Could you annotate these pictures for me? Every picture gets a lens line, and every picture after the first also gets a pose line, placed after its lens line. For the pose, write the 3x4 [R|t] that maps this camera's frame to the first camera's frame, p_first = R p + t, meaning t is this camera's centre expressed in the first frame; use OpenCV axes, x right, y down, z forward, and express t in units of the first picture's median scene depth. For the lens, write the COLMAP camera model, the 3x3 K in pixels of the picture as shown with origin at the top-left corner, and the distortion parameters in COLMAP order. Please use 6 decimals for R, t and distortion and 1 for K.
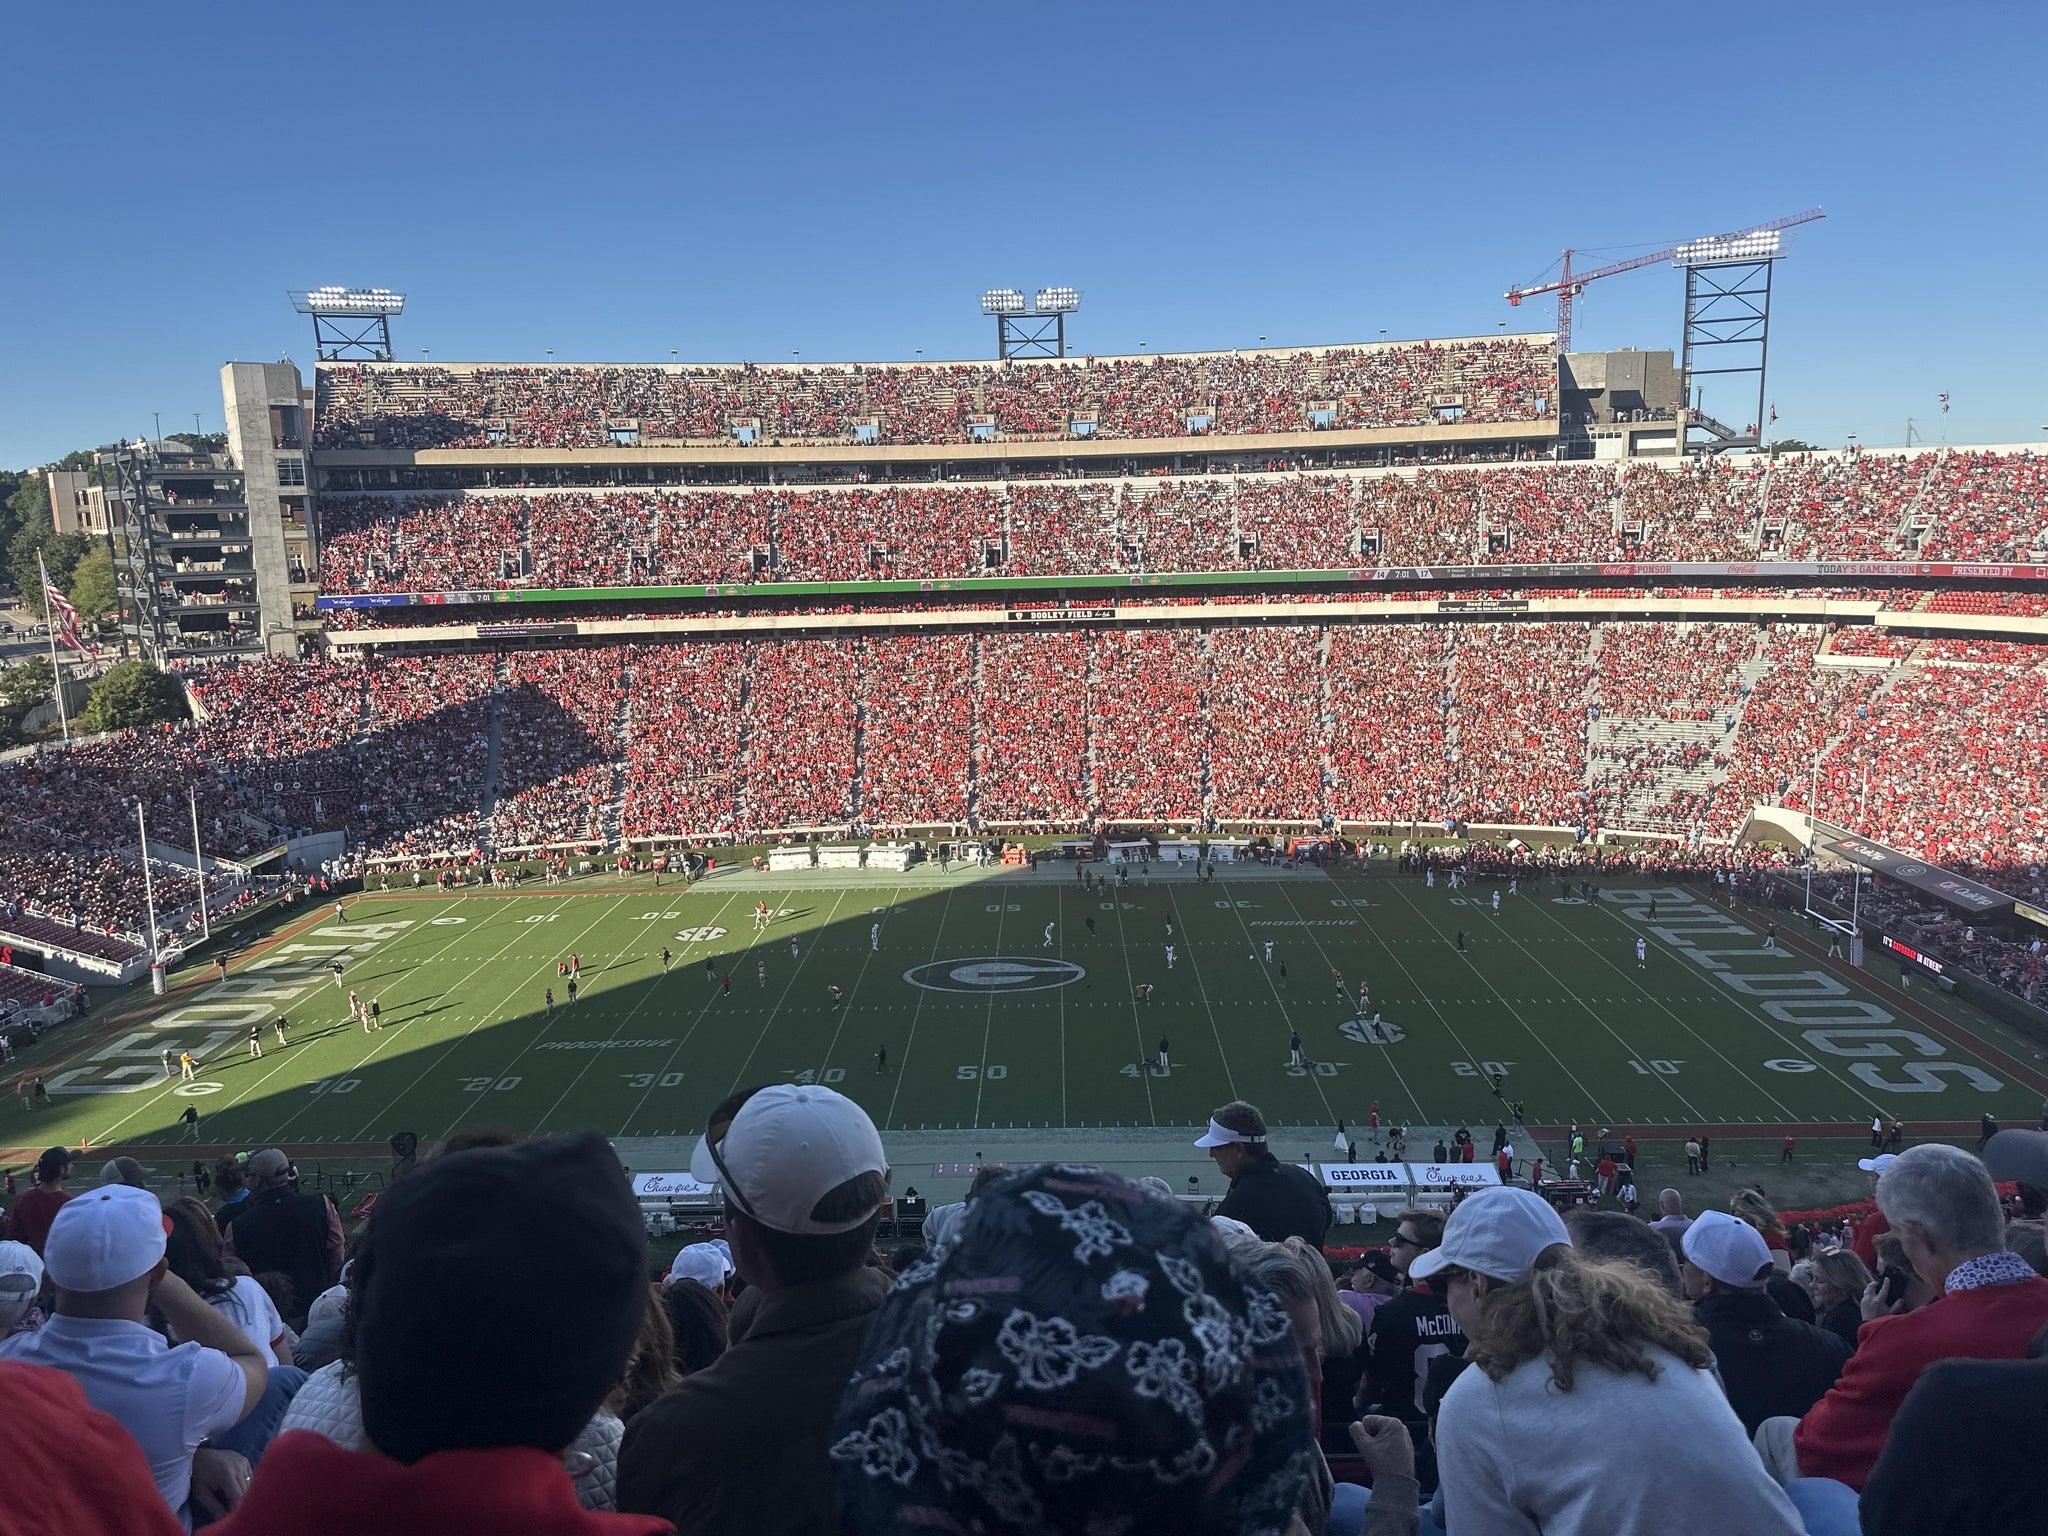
lens RADIAL K [[1430.2, 0, 1015.3], [0, 1430.2, 771.7], [0, 0, 1]] dist [0.055050, -0.051909]
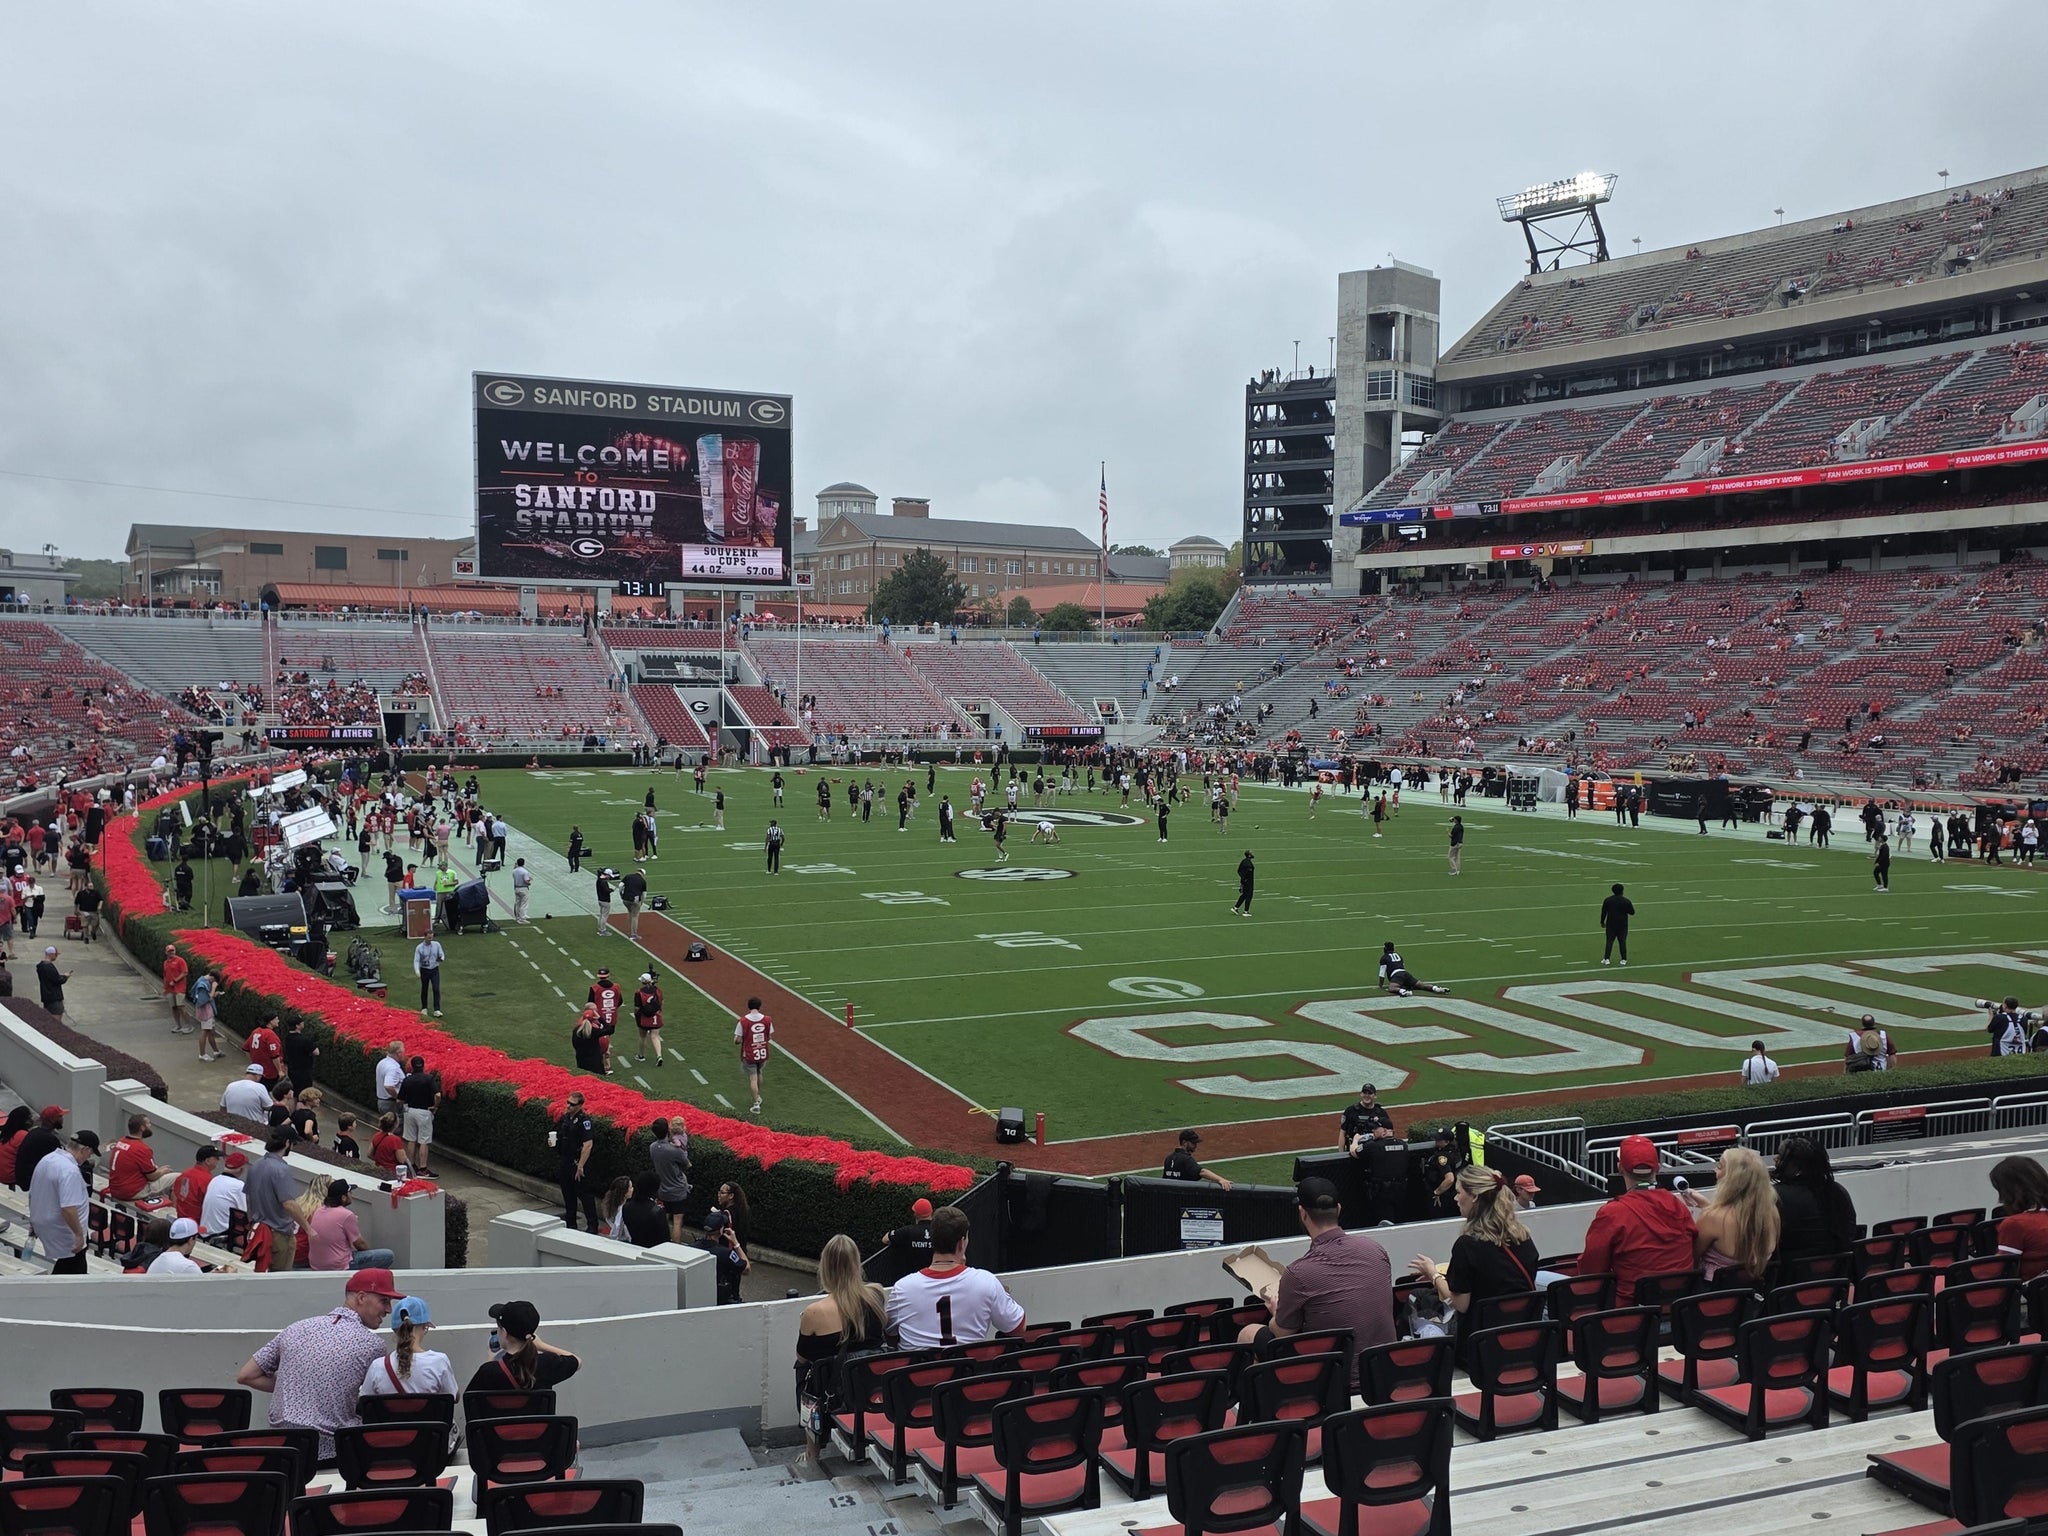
lens RADIAL K [[1797.7, 0, 1029.4], [0, 1797.7, 777.4], [0, 0, 1]] dist [0.083178, -0.008331]
pose [[0.415617, 0.075075, -0.906436, 0.690793], [-0.175689, 0.984445, 0.000979, 0.110140], [0.892410, 0.158844, 0.422342, 0.544840]]
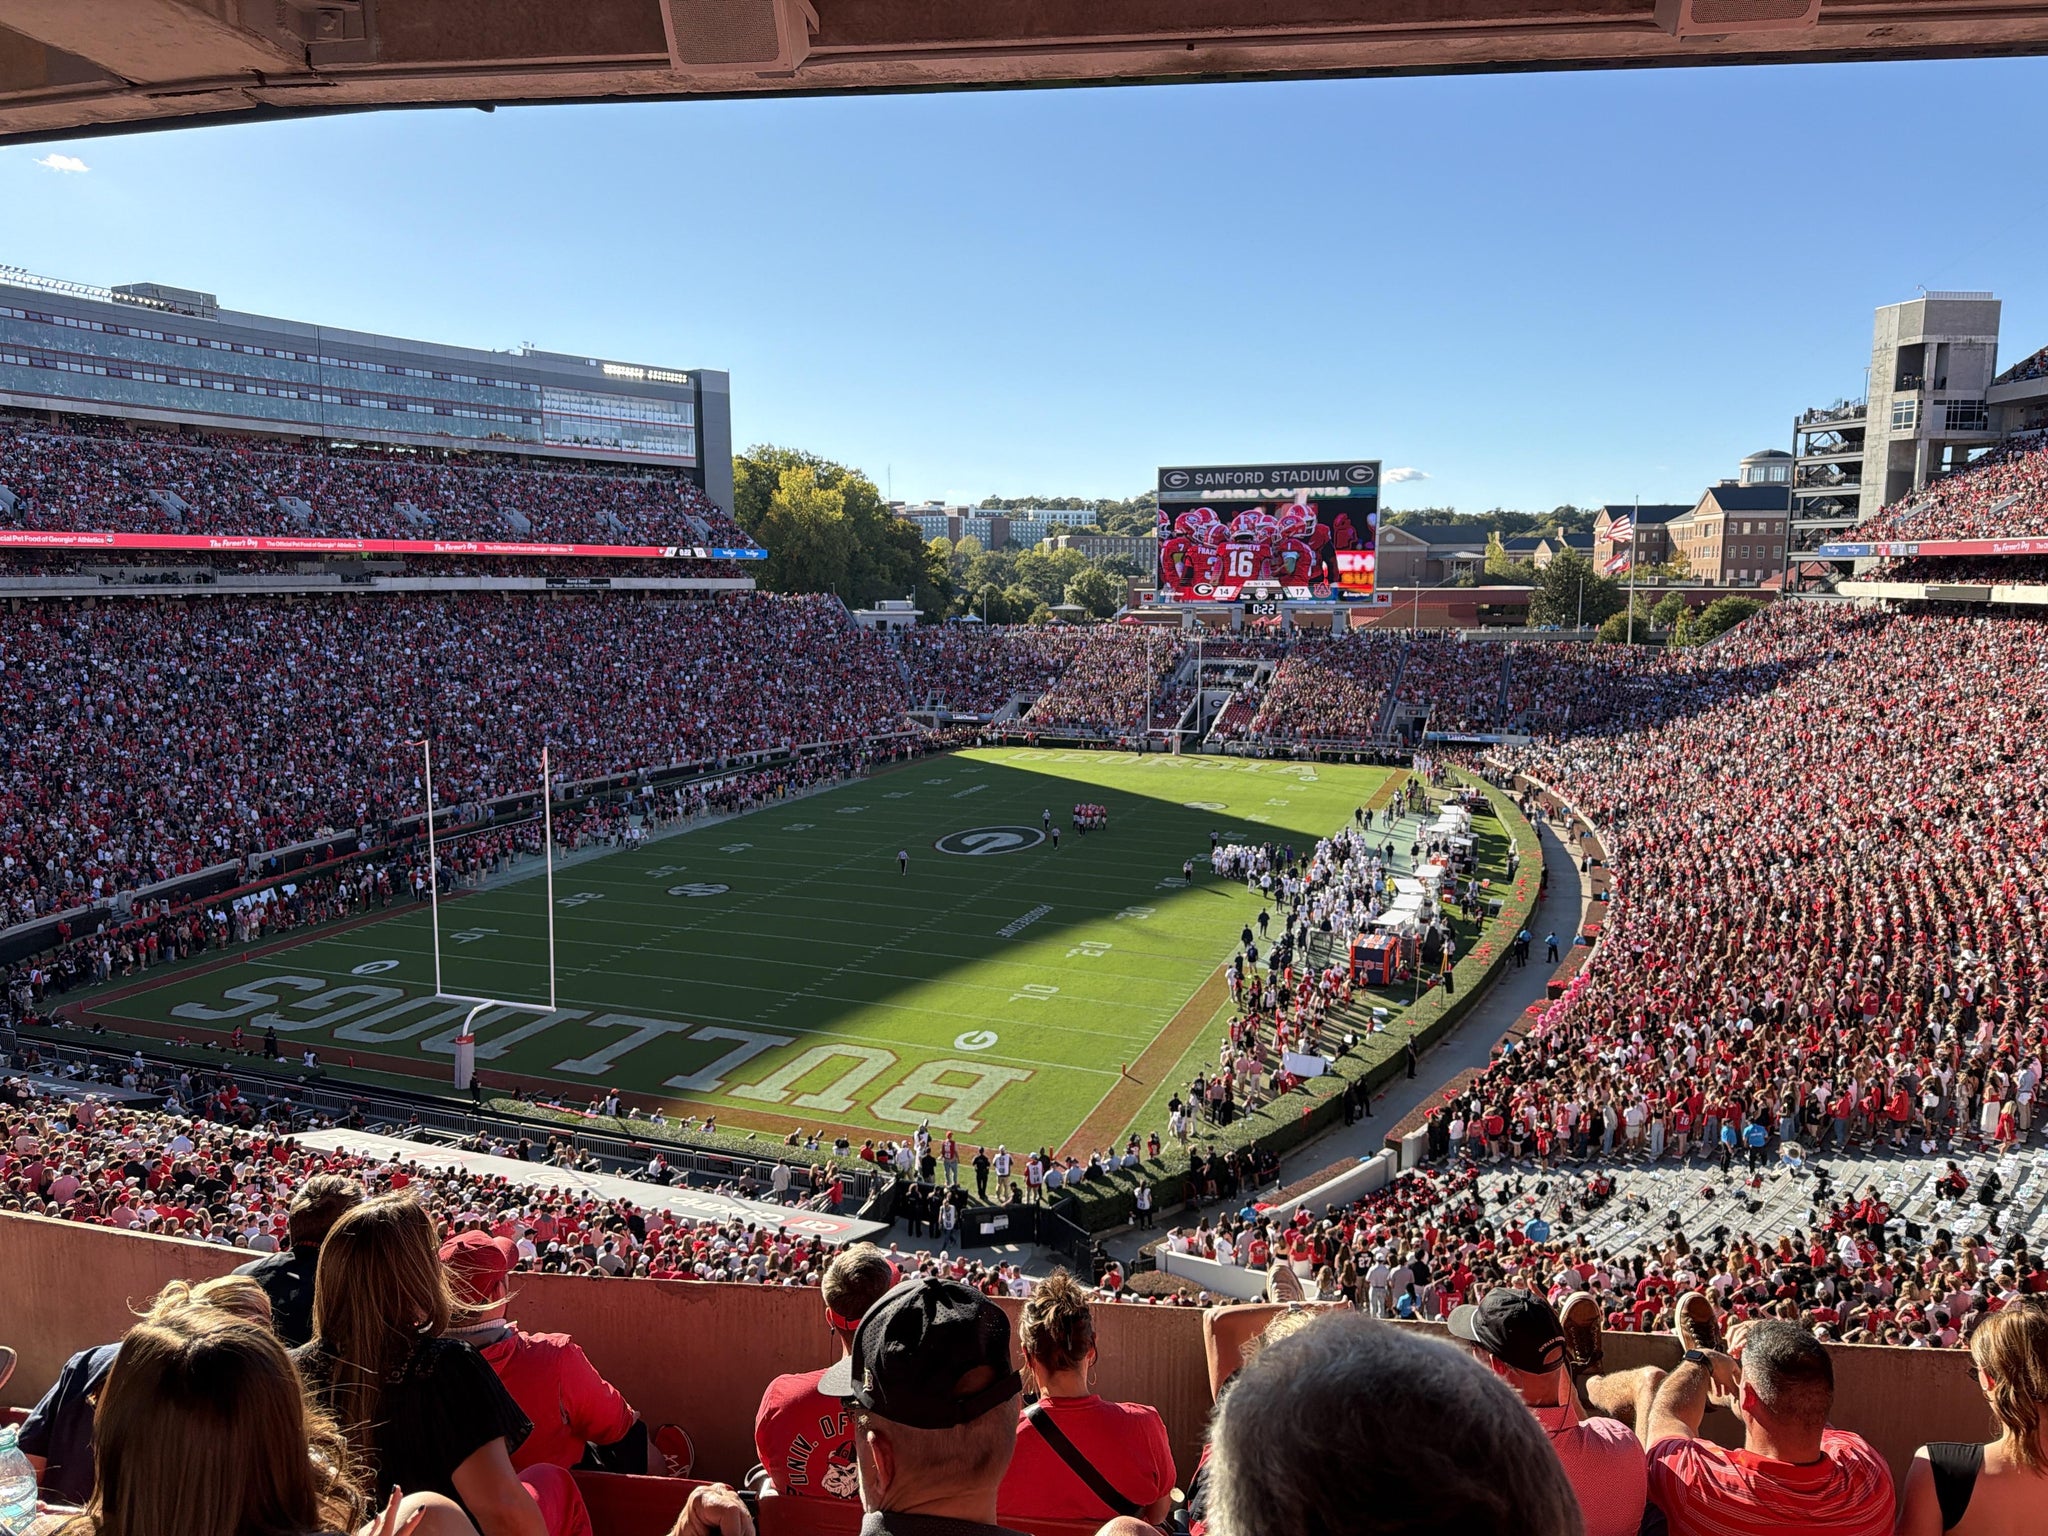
lens RADIAL K [[1430.2, 0, 1034.7], [0, 1430.2, 785.2], [0, 0, 1]] dist [0.055050, -0.051909]
pose [[-0.317933, 0.164426, -0.933747, 0.914805], [-0.163143, 0.960670, 0.224716, -0.143015], [0.933972, 0.223779, -0.278604, 1.187034]]
